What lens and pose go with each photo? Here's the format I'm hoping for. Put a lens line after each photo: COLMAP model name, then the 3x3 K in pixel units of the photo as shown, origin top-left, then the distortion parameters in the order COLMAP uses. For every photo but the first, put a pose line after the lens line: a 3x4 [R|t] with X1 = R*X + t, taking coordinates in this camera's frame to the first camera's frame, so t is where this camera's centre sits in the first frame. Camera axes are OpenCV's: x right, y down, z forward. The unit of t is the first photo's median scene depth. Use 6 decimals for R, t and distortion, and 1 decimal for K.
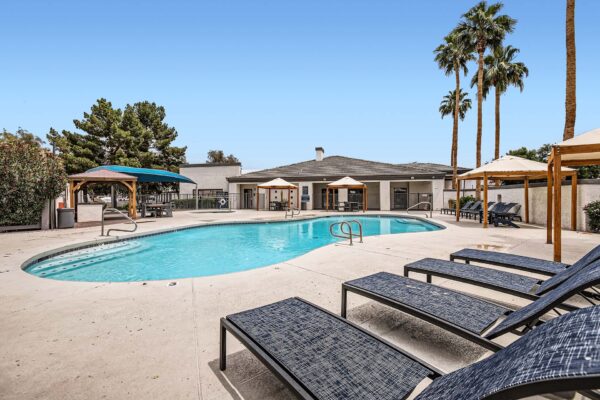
lens RADIAL K [[274.3, 0, 300.9], [0, 274.3, 196.2], [0, 0, 1]] dist [-0.000888, 0.001467]
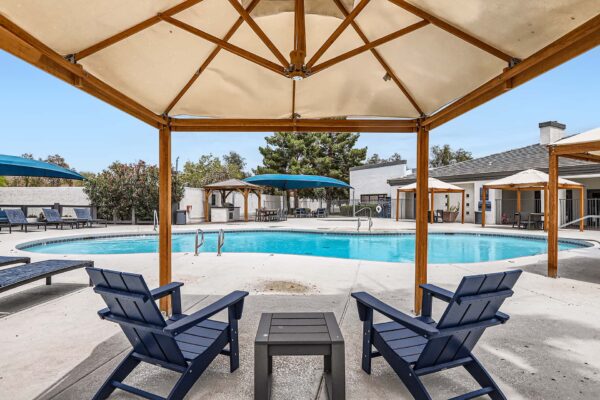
lens RADIAL K [[341.3, 0, 295.4], [0, 341.3, 199.4], [0, 0, 1]] dist [0.007481, 0.000853]
pose [[0.662488, 0.000391, -0.749072, 0.338410], [-0.003887, 0.999988, -0.002916, -0.004910], [0.749062, 0.004844, 0.662482, 0.115856]]
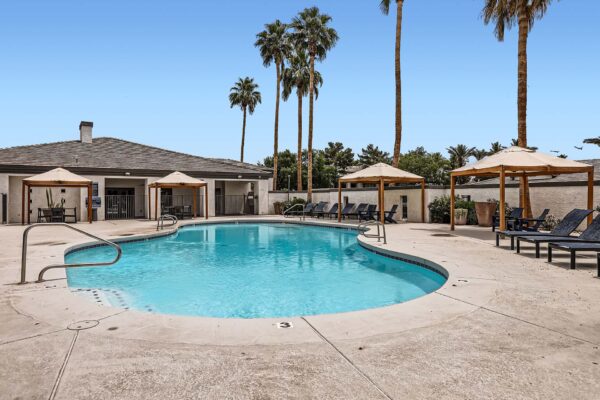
lens RADIAL K [[369.3, 0, 299.8], [0, 369.3, 198.5], [0, 0, 1]] dist [0.000719, 0.004428]
pose [[0.681277, -0.003329, 0.732018, -0.285782], [0.004650, 0.999989, 0.000221, 0.001455], [-0.732011, 0.003254, 0.681285, 0.080245]]
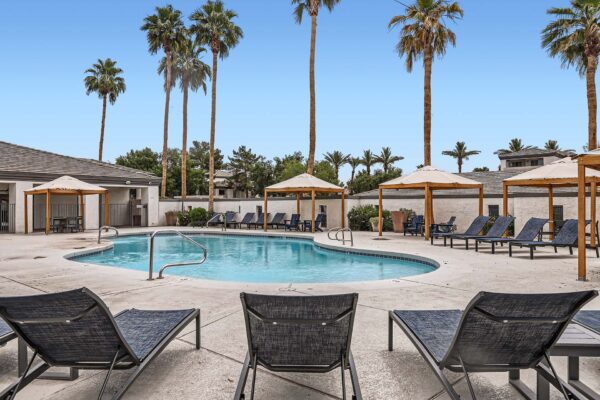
lens RADIAL K [[445.1, 0, 298.9], [0, 445.1, 204.2], [0, 0, 1]] dist [-0.006025, -0.001770]
pose [[0.374800, 0.002983, 0.927101, -0.483763], [0.003870, 0.999981, -0.004782, -0.001155], [-0.927098, 0.005380, 0.374782, 0.131033]]
